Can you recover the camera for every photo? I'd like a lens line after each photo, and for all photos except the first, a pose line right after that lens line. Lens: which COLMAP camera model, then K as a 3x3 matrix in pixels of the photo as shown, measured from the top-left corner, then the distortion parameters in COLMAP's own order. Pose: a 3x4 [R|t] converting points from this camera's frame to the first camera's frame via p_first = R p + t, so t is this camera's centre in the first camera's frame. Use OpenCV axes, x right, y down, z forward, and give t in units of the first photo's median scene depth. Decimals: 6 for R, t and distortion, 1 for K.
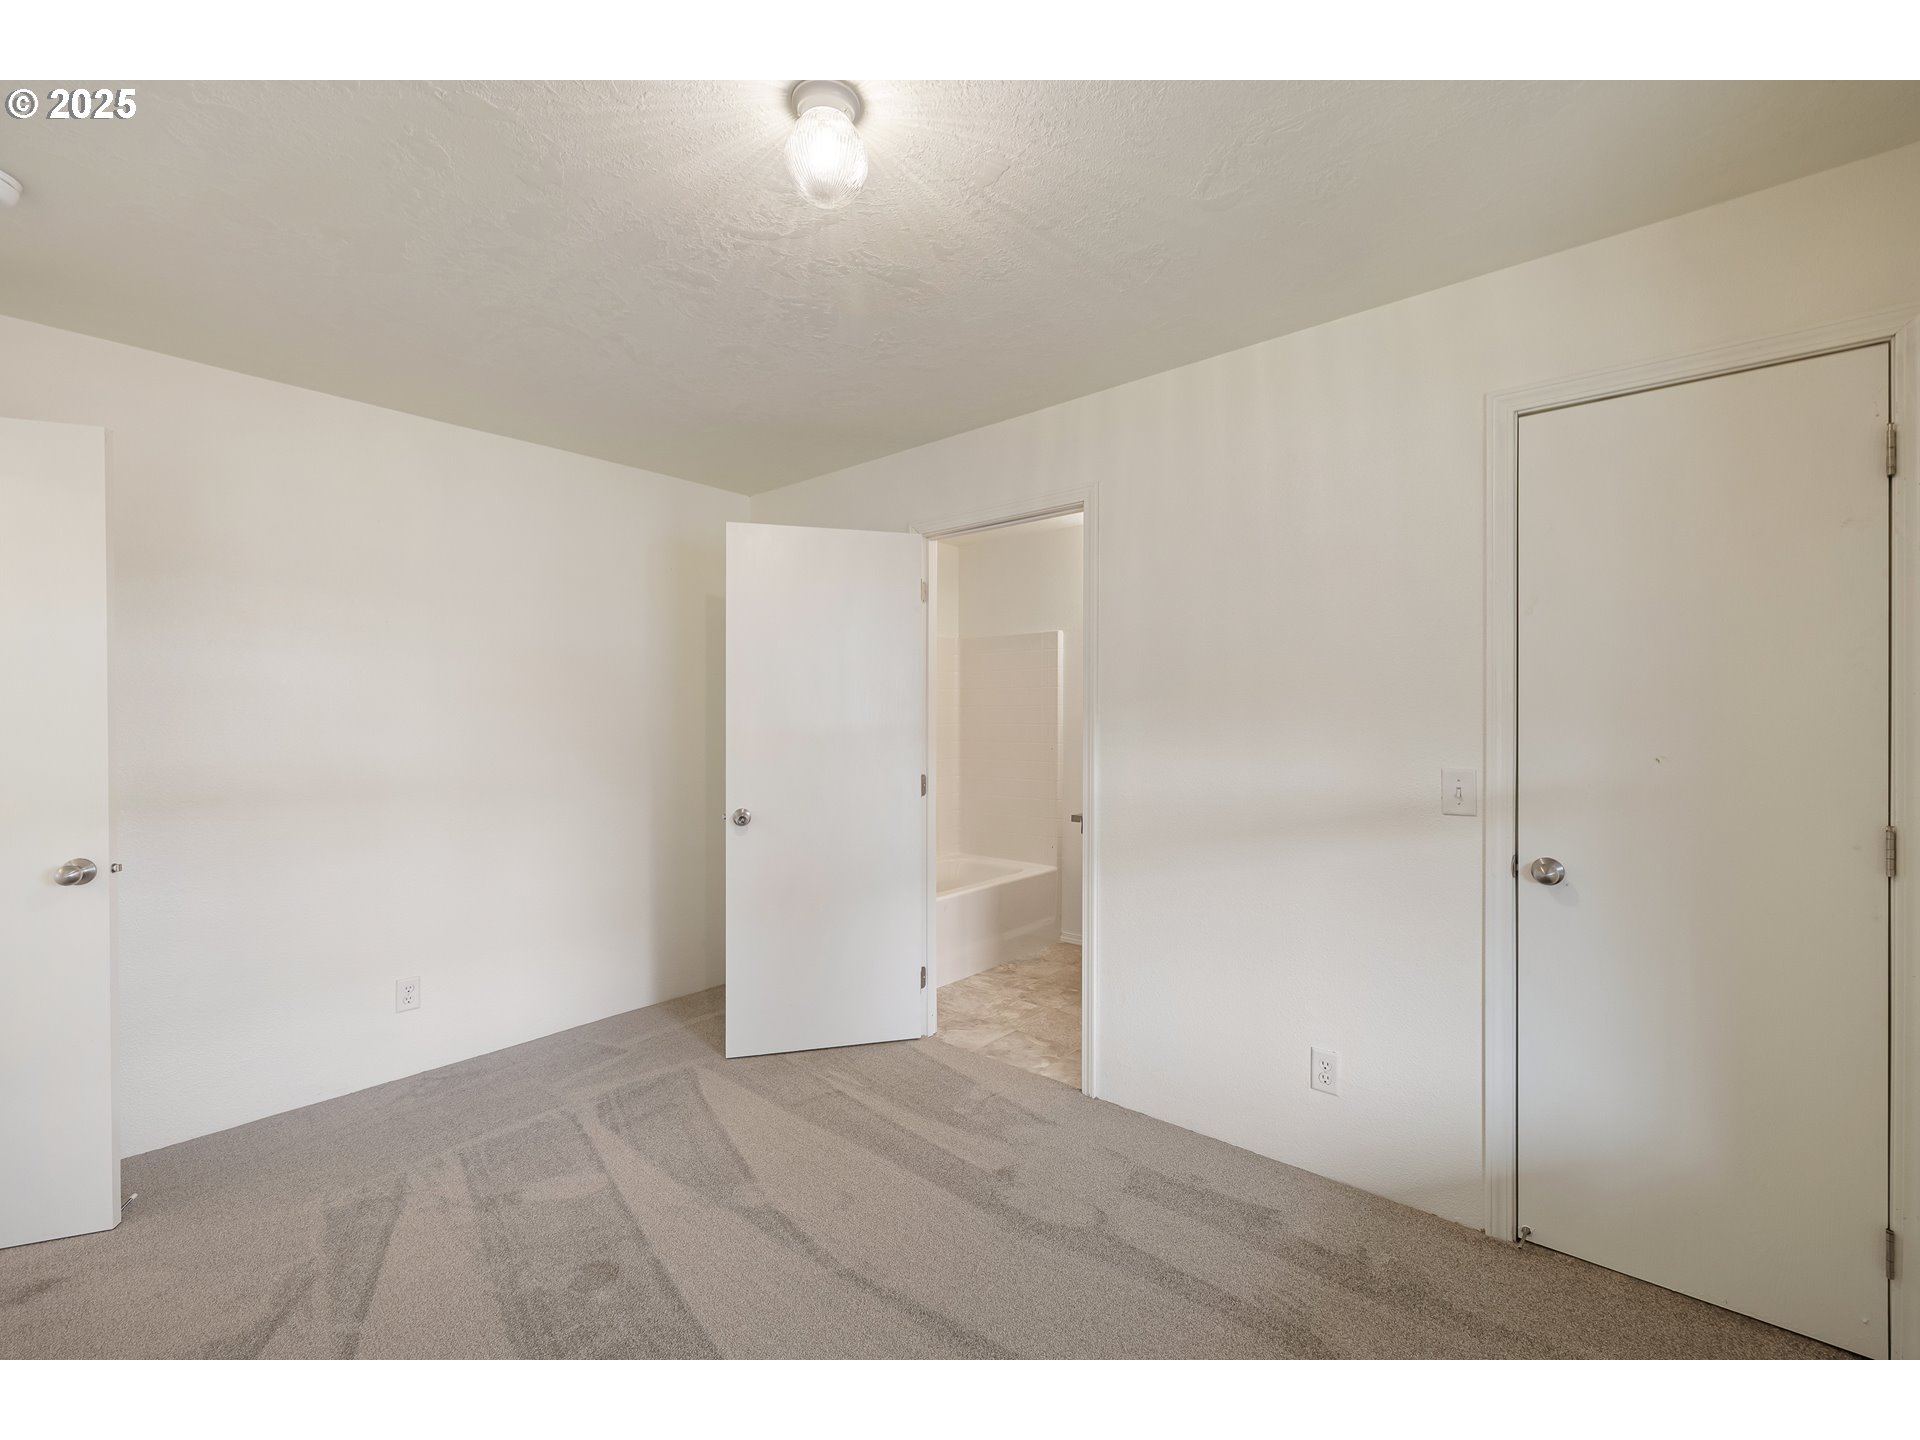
lens RADIAL K [[795.1, 0, 960.0], [0, 795.1, 720.0], [0, 0, 1]] dist [0.000131, 0.000193]
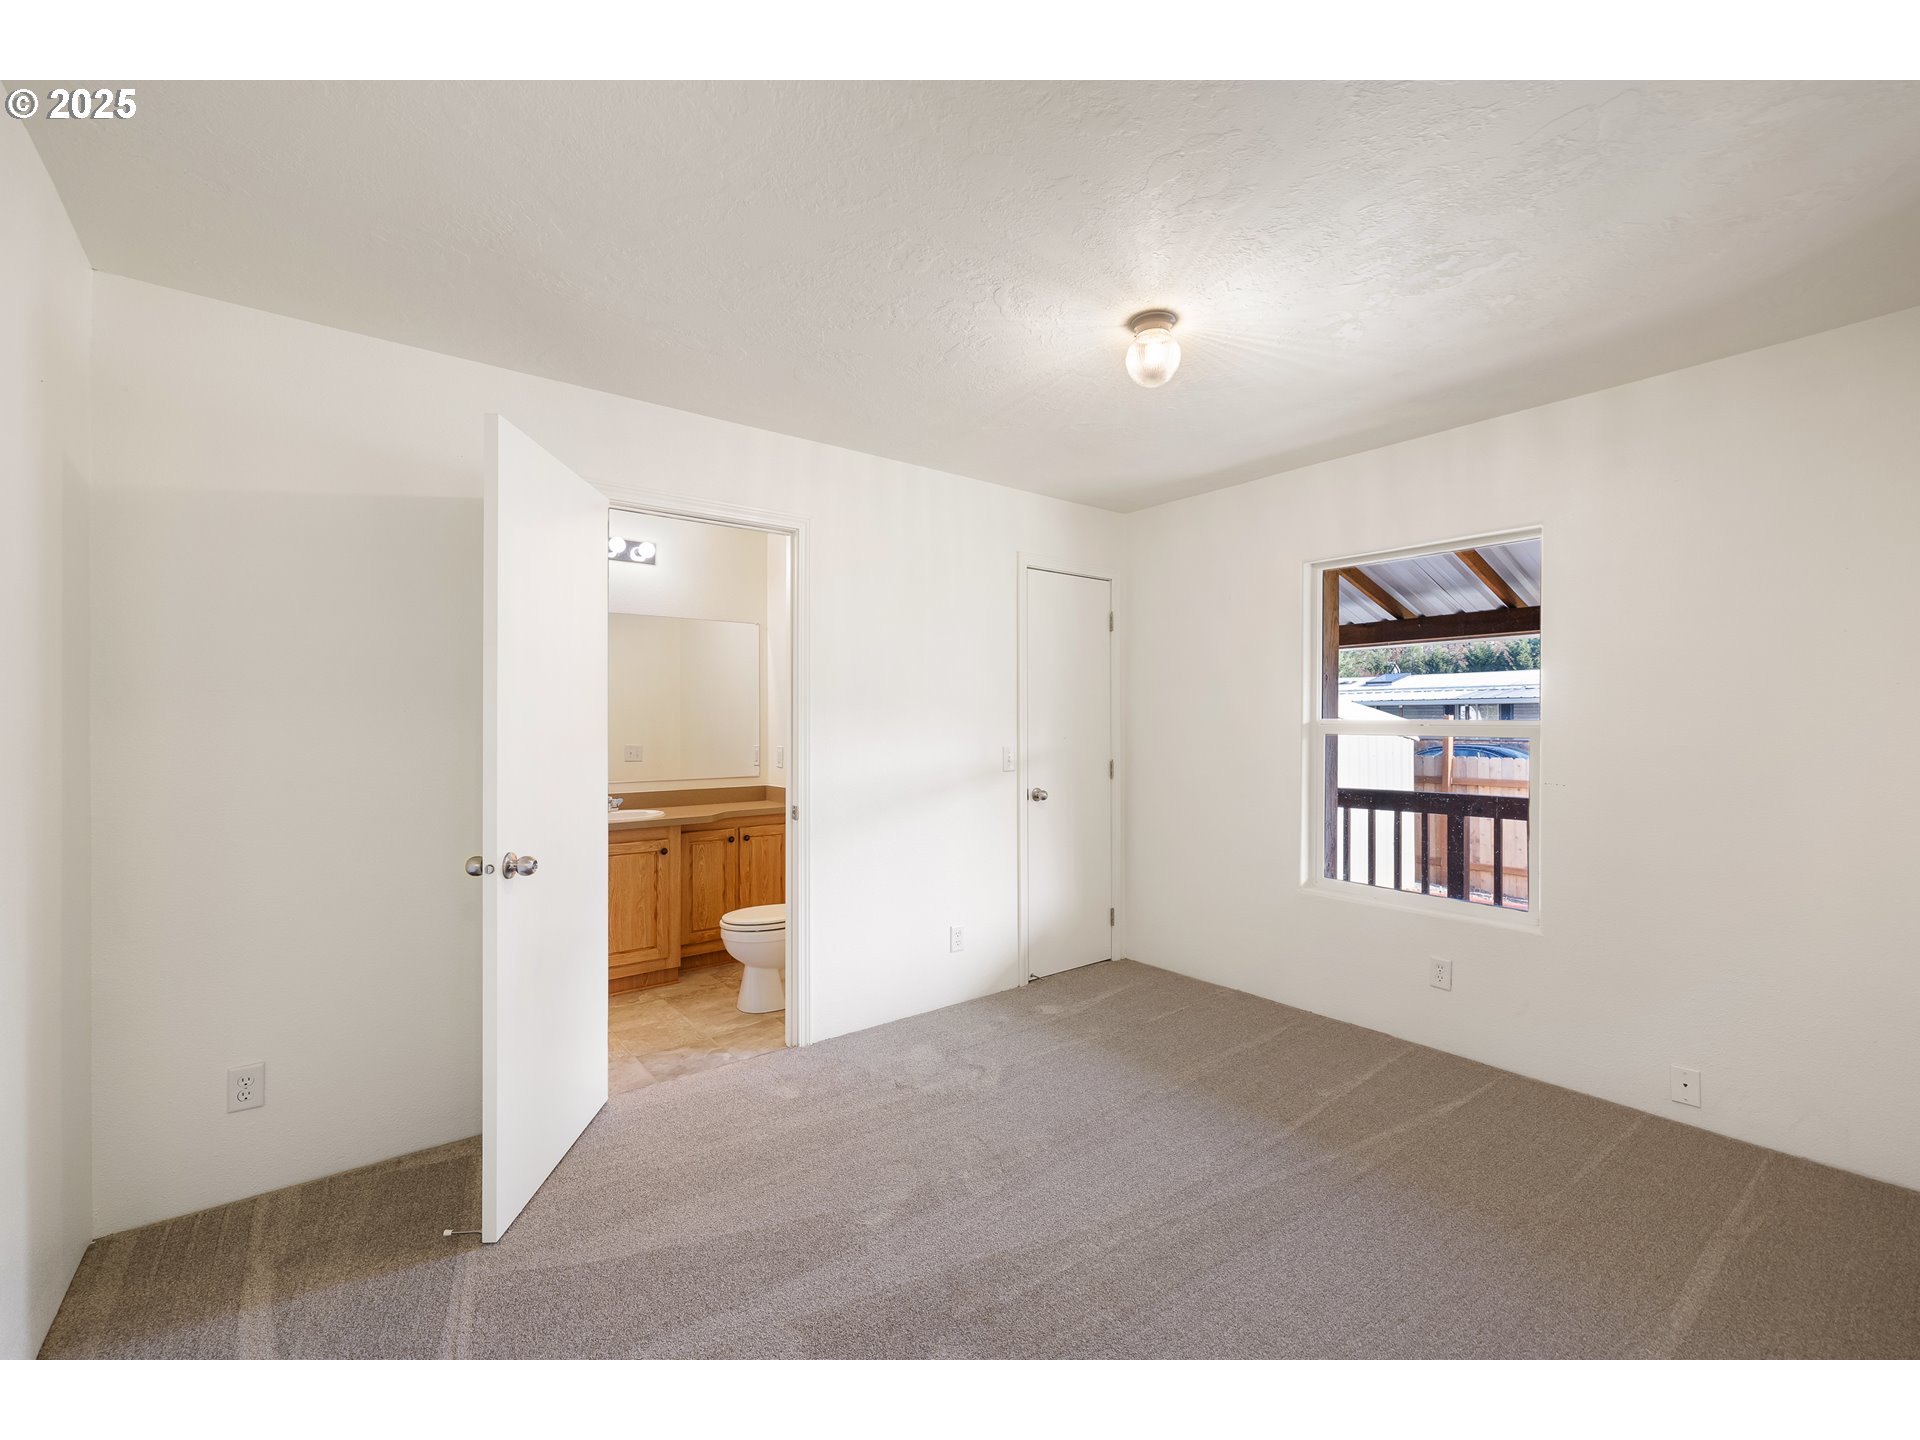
lens RADIAL K [[795.1, 0, 960.0], [0, 795.1, 720.0], [0, 0, 1]] dist [0.000131, 0.000193]
pose [[0.228453, 0.003342, 0.973549, -1.098325], [0.008819, 0.999946, -0.005502, 0.011064], [-0.973515, 0.009843, 0.228411, 0.621399]]
